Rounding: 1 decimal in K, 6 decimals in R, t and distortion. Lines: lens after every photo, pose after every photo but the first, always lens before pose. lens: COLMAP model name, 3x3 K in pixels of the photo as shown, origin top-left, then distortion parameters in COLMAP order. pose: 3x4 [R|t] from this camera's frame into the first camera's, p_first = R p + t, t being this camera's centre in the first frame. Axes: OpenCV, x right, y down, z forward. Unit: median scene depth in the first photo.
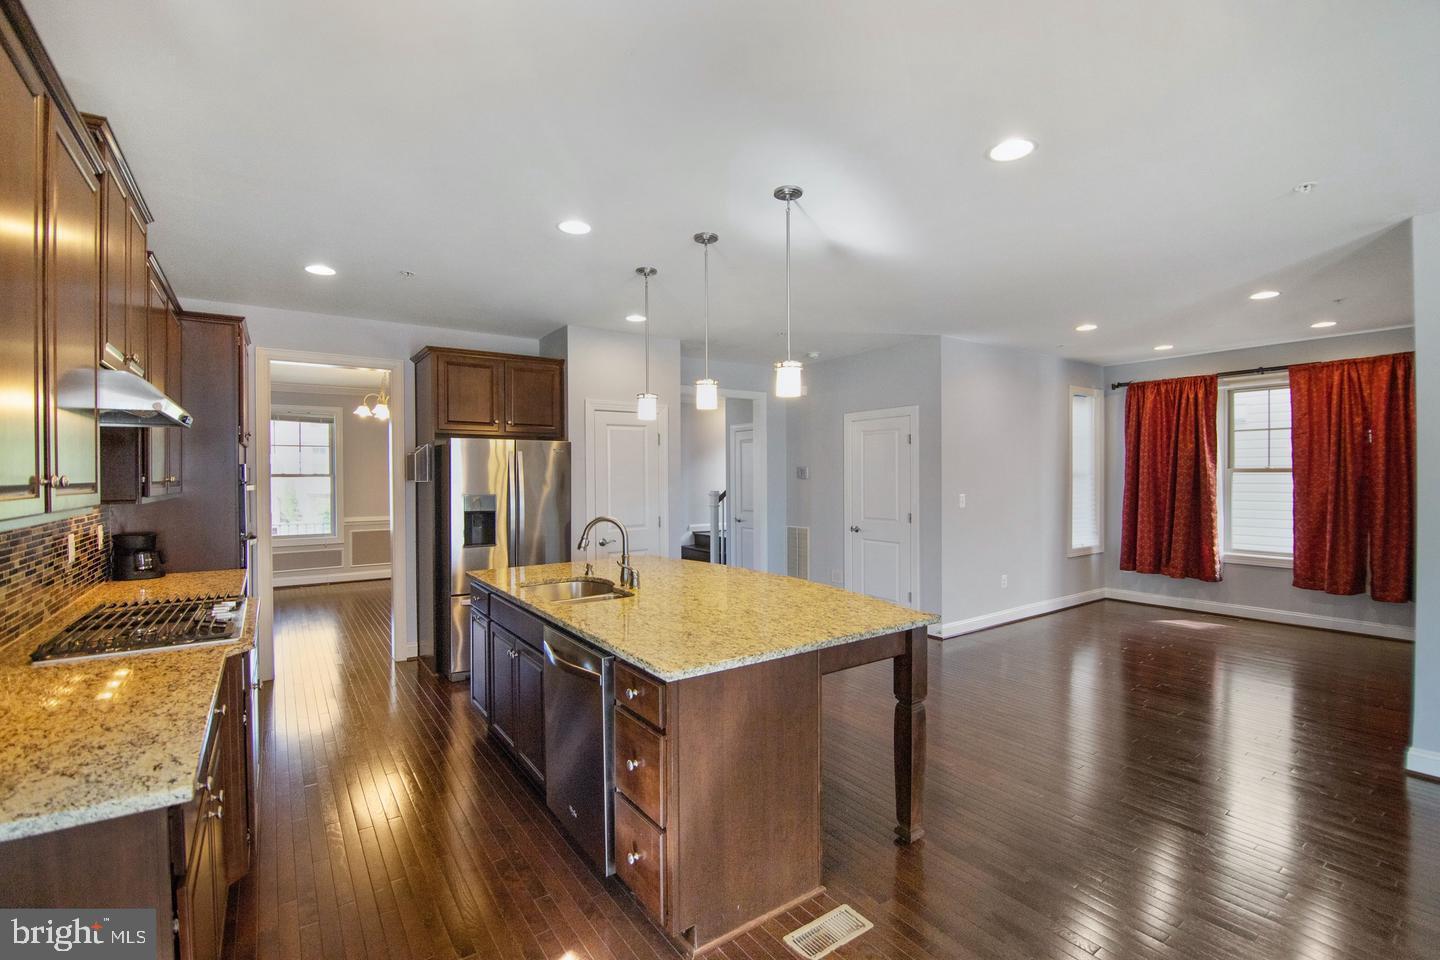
lens RADIAL K [[645.3, 0, 722.7], [0, 645.3, 480.8], [0, 0, 1]] dist [-0.005101, -0.009359]
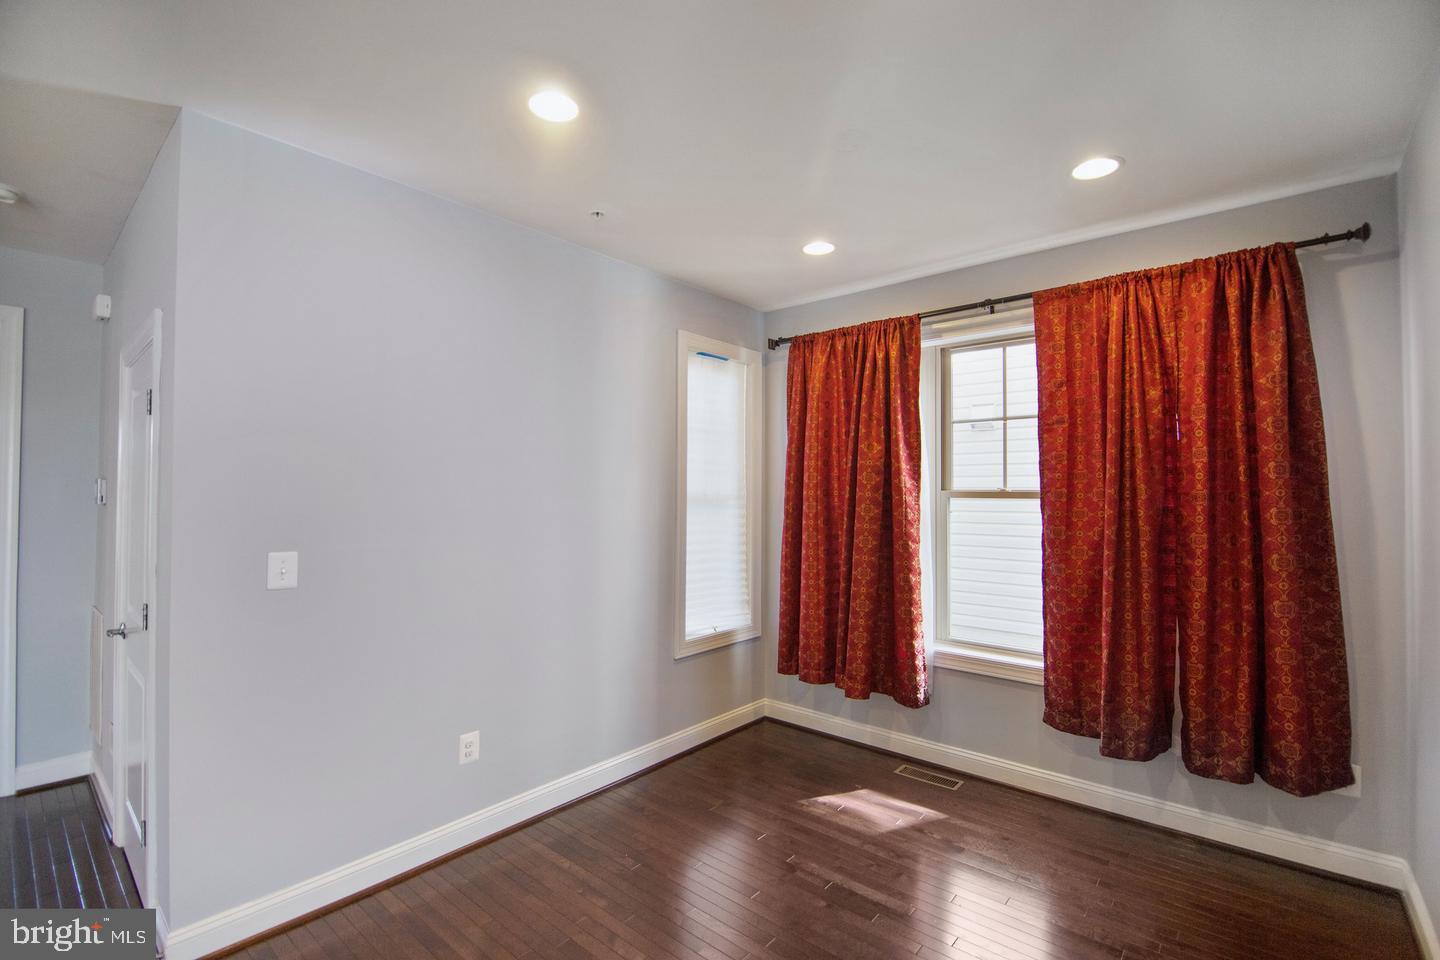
lens RADIAL K [[645.3, 0, 722.7], [0, 645.3, 480.8], [0, 0, 1]] dist [-0.005101, -0.009359]
pose [[0.968327, 0.014447, 0.249269, 0.503484], [-0.006790, 0.999479, -0.031552, -0.009664], [-0.249595, 0.028860, 0.967920, 0.549952]]
